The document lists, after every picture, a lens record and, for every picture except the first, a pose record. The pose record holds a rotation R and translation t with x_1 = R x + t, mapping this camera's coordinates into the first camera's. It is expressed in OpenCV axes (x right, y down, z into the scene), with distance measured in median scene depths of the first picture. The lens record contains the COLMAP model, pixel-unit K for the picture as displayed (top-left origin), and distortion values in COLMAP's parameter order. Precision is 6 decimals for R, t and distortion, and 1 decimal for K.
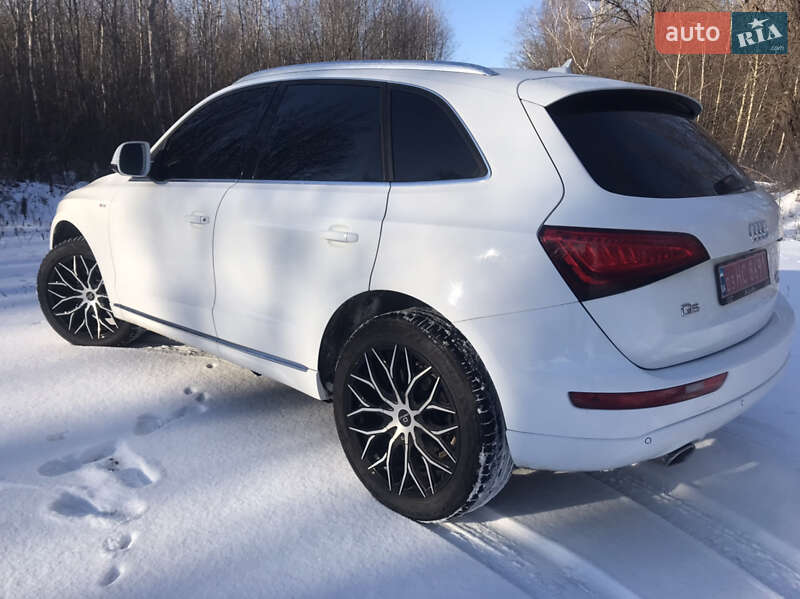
lens RADIAL K [[668.9, 0, 397.2], [0, 668.9, 296.8], [0, 0, 1]] dist [0.014430, -0.005268]
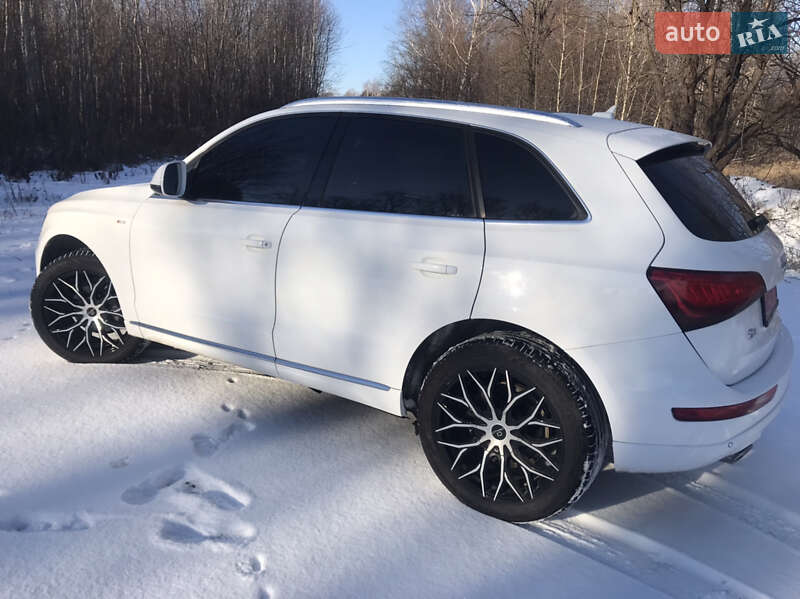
lens RADIAL K [[668.4, 0, 401.5], [0, 668.4, 302.2], [0, 0, 1]] dist [-0.003873, 0.011772]
pose [[0.982715, -0.017419, 0.184305, -0.342356], [0.011928, 0.999453, 0.030857, -0.069807], [-0.184741, -0.028125, 0.982385, -0.054654]]
